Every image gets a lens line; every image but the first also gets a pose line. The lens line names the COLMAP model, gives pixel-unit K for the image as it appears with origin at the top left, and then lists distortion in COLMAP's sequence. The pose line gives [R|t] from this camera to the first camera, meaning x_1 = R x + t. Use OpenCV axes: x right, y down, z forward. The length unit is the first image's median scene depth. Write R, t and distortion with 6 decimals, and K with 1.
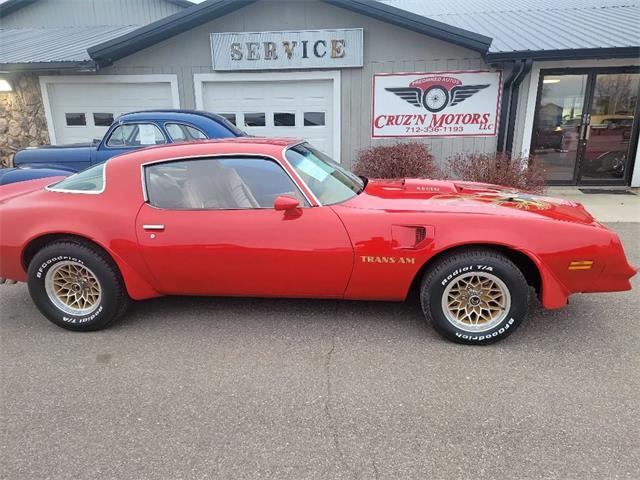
lens RADIAL K [[448.0, 0, 324.6], [0, 448.0, 238.8], [0, 0, 1]] dist [0.079331, -0.065748]
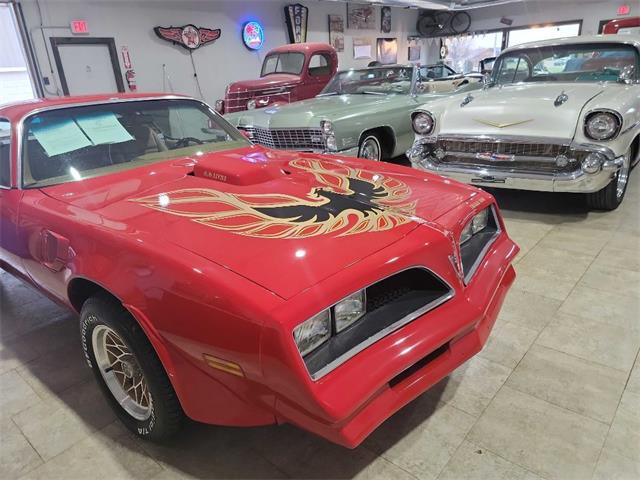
lens RADIAL K [[448.2, 0, 320.0], [0, 448.2, 240.0], [0, 0, 1]] dist [0.069353, -0.058514]
pose [[0.835456, 0.158716, -0.526139, 0.281914], [-0.099947, 0.985303, 0.138522, -0.049301], [0.540392, -0.063143, 0.839041, 0.211055]]
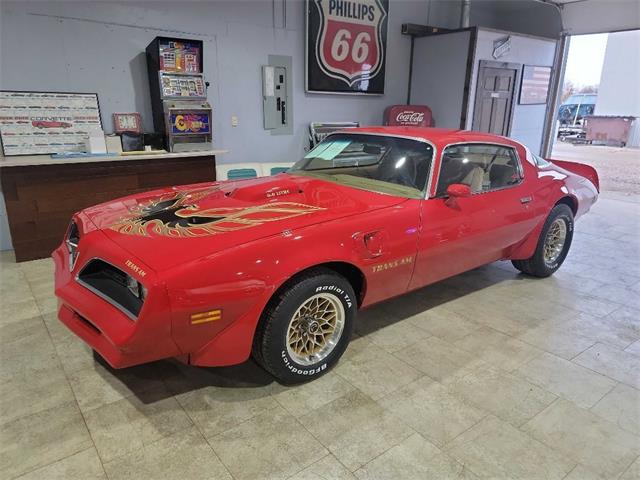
lens RADIAL K [[450.2, 0, 322.8], [0, 450.2, 234.5], [0, 0, 1]] dist [0.070788, -0.058796]
pose [[-0.700903, 0.209210, -0.681884, 0.311790], [-0.193303, 0.864520, 0.463939, -0.190555], [0.686563, 0.456986, -0.565504, 0.659614]]
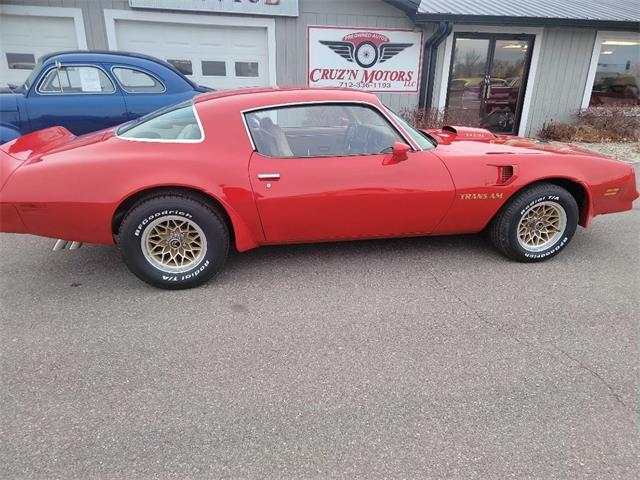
lens RADIAL K [[448.6, 0, 329.2], [0, 448.6, 242.2], [0, 0, 1]] dist [0.071847, -0.056282]
pose [[0.946624, -0.079664, 0.312341, -0.198861], [0.049345, 0.993372, 0.103813, 0.008077], [-0.318541, -0.082860, 0.944281, 0.003687]]
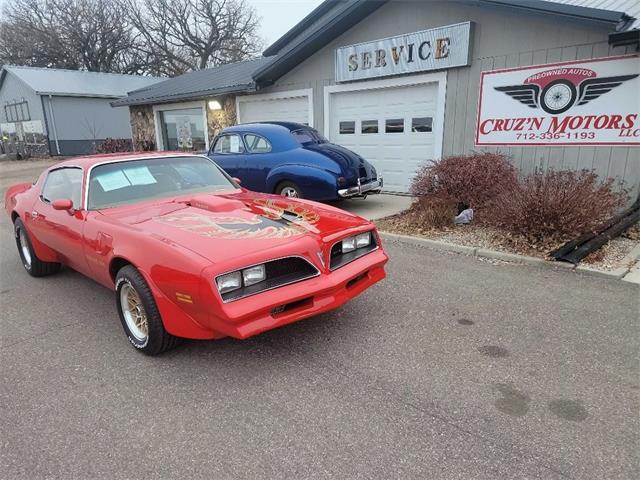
lens RADIAL K [[449.1, 0, 312.1], [0, 449.1, 242.0], [0, 0, 1]] dist [0.069257, -0.057795]
pose [[0.784079, 0.141447, -0.604328, 0.427290], [-0.136277, 0.989159, 0.054707, -0.047673], [0.605515, 0.039462, 0.794855, 0.128234]]
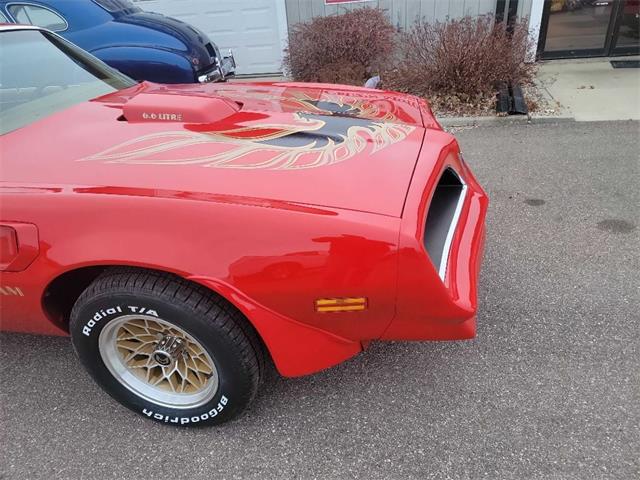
lens RADIAL K [[450.2, 0, 322.8], [0, 450.2, 234.5], [0, 0, 1]] dist [0.070788, -0.058796]
pose [[0.992805, -0.013144, -0.119022, 0.191302], [0.041880, 0.969298, 0.242298, -0.038761], [0.112183, -0.245539, 0.962873, 0.184761]]
